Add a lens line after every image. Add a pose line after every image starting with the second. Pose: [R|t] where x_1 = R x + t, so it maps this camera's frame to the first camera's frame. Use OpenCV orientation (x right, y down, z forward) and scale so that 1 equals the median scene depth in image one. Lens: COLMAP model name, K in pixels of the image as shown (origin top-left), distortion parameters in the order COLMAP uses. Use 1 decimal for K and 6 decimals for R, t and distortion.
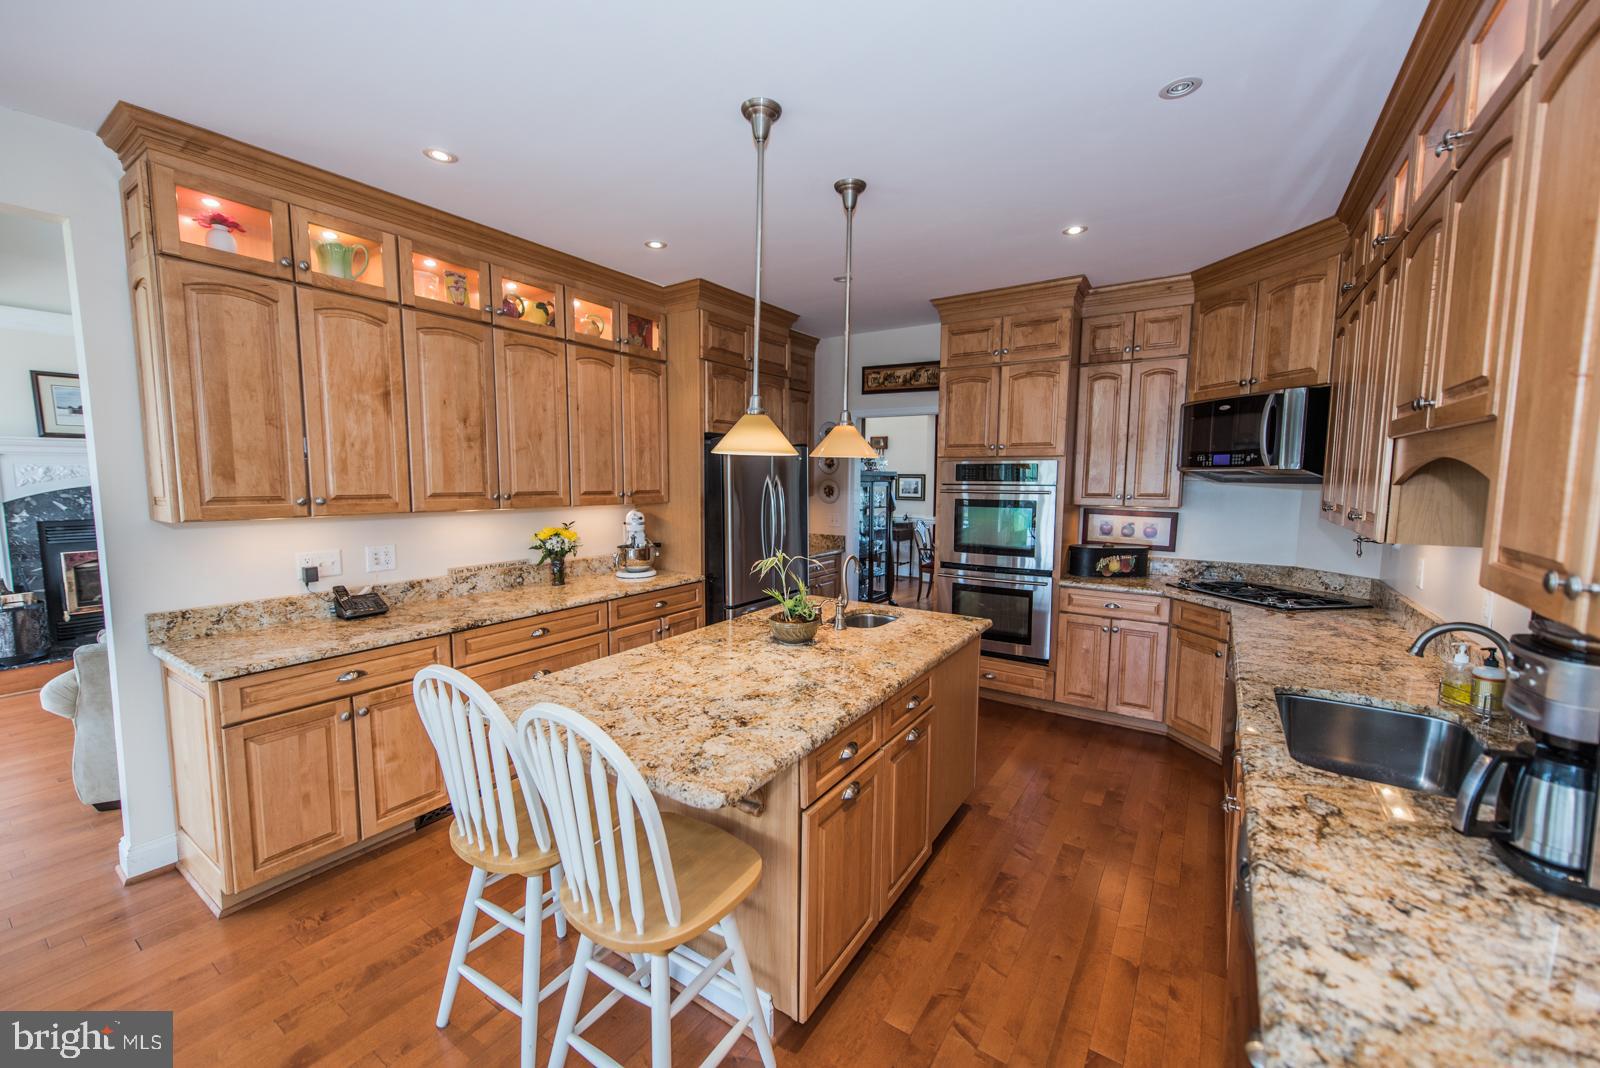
lens RADIAL K [[638.4, 0, 802.3], [0, 638.4, 536.0], [0, 0, 1]] dist [0.004082, -0.000445]
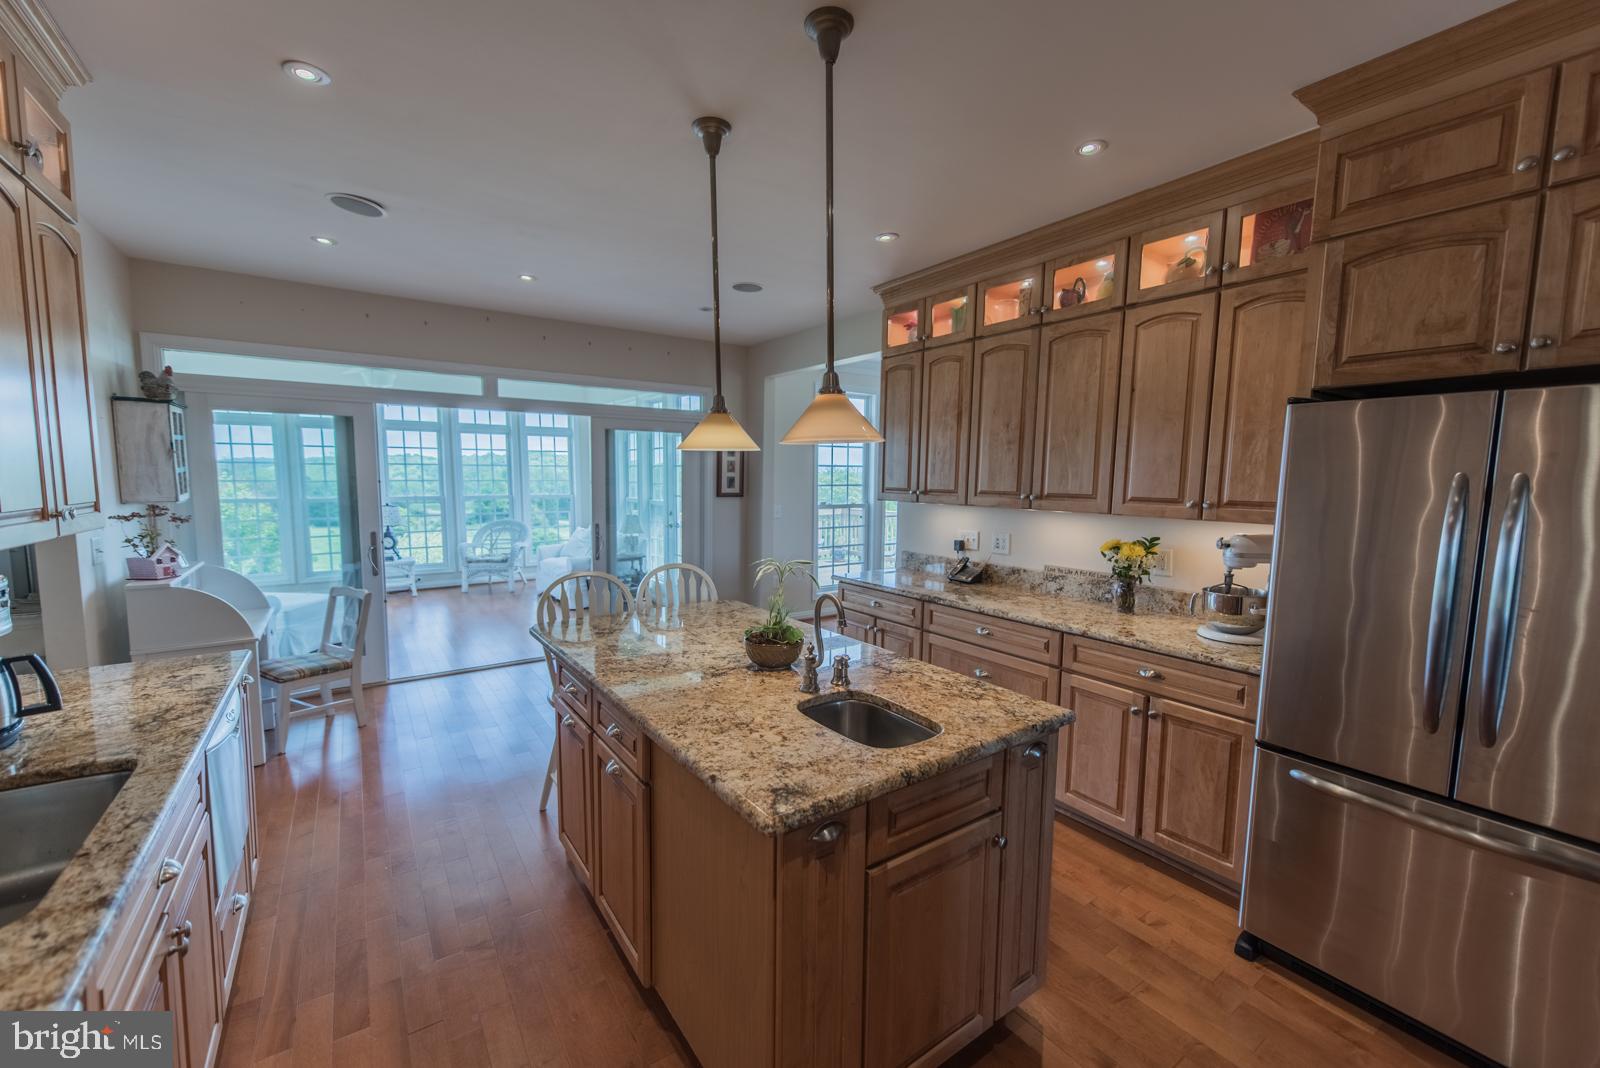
lens RADIAL K [[638.4, 0, 799.8], [0, 638.4, 538.4], [0, 0, 1]] dist [0.004082, -0.000445]
pose [[-0.373691, 0.082871, -0.923844, 0.624332], [-0.099369, 0.986692, 0.128703, -0.095811], [0.922215, 0.139897, -0.360484, 1.099073]]
